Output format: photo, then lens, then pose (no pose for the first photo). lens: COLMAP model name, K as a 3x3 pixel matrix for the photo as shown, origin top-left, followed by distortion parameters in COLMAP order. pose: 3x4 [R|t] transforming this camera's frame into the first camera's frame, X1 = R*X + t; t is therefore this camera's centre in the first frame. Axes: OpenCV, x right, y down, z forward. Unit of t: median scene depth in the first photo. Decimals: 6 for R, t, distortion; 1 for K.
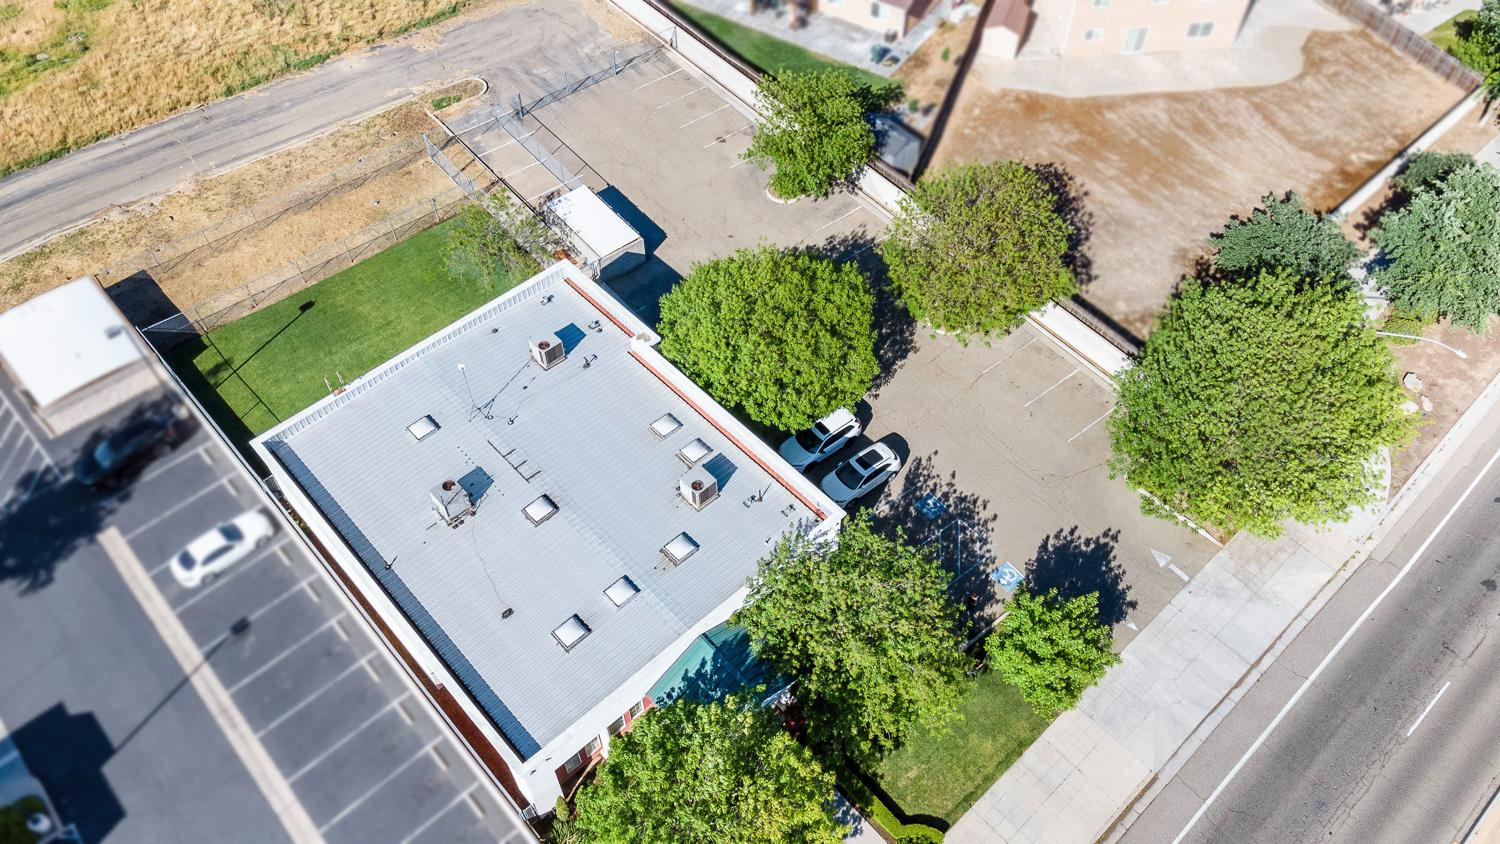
lens RADIAL K [[1101.2, 0, 747.9], [0, 1101.2, 415.8], [0, 0, 1]] dist [0.000017, 0.079681]
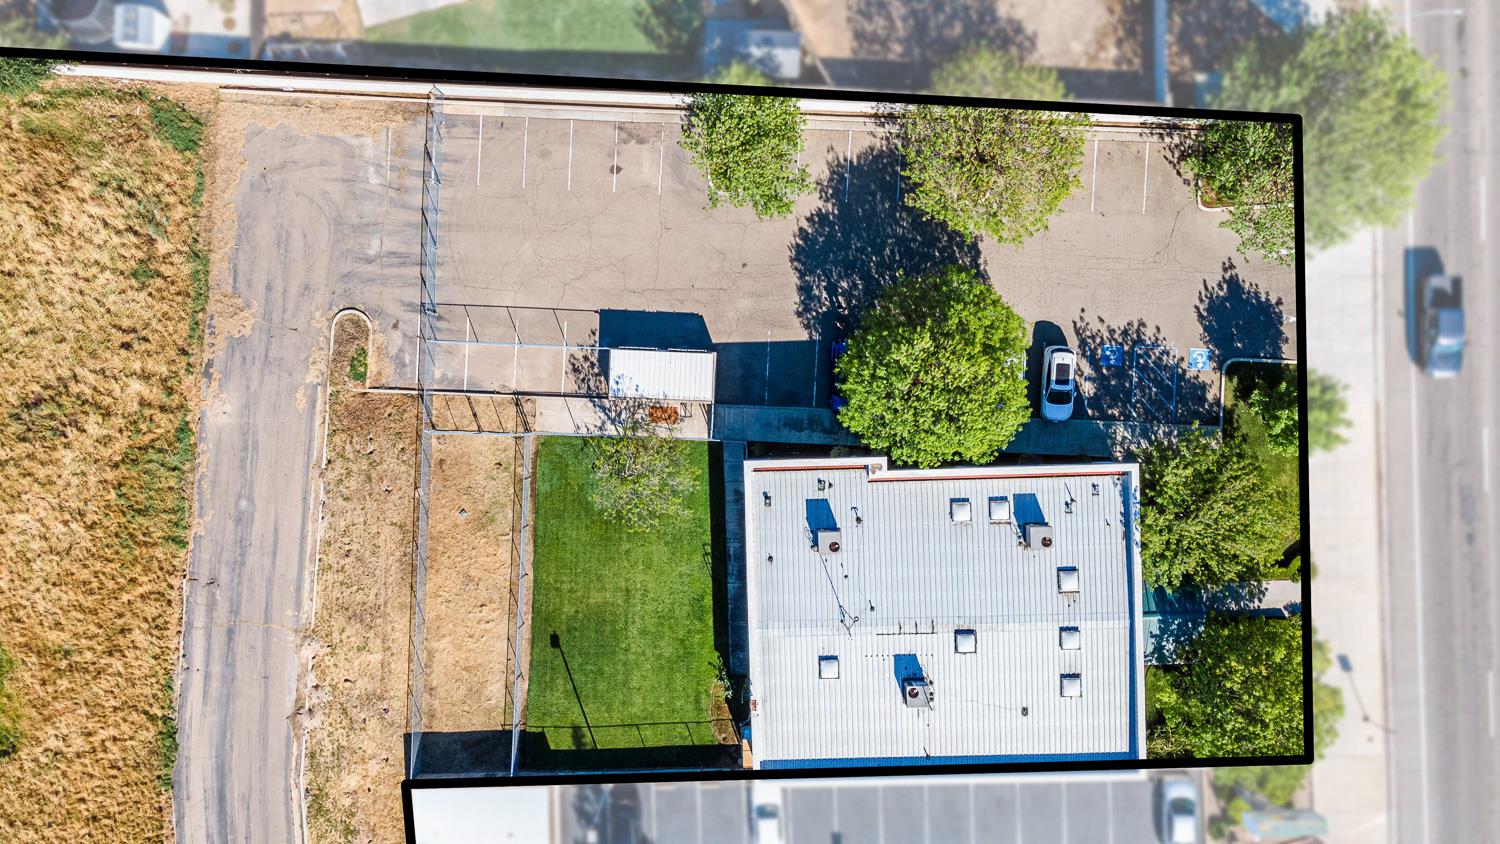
lens RADIAL K [[1101.2, 0, 747.9], [0, 1101.2, 415.8], [0, 0, 1]] dist [0.000017, 0.079681]
pose [[0.655571, -0.754984, -0.015063, -0.118755], [0.597295, 0.506235, 0.622065, -0.837971], [-0.462024, -0.416805, 0.782821, 0.212289]]
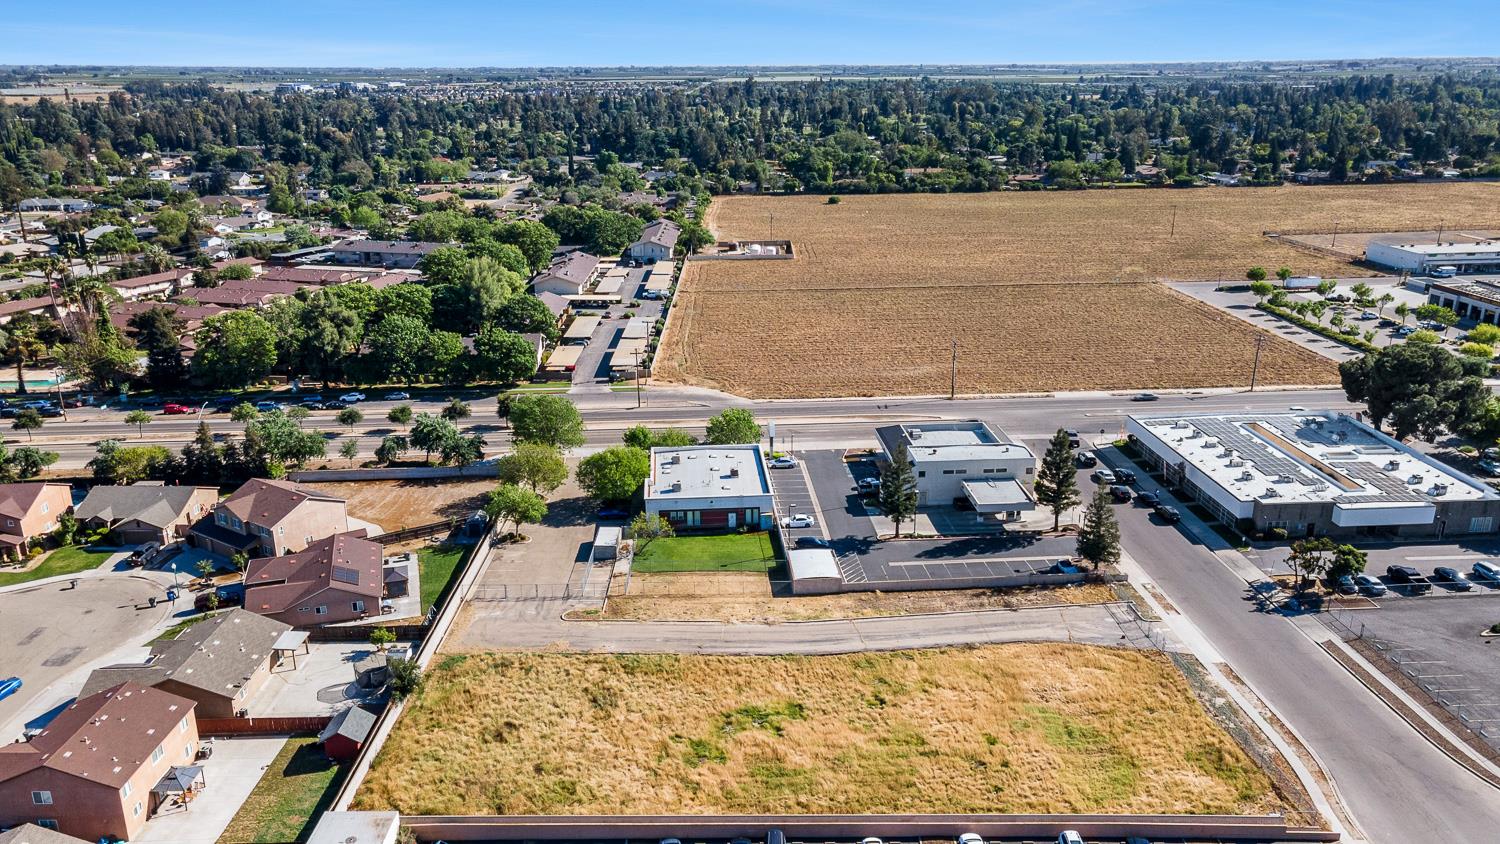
lens RADIAL K [[1101.2, 0, 747.9], [0, 1101.2, 415.8], [0, 0, 1]] dist [0.000017, 0.079681]
pose [[-0.782873, -0.177248, 0.596400, -1.946151], [0.492006, 0.410378, 0.767802, -2.181973], [-0.380841, 0.894524, -0.234067, 1.390319]]
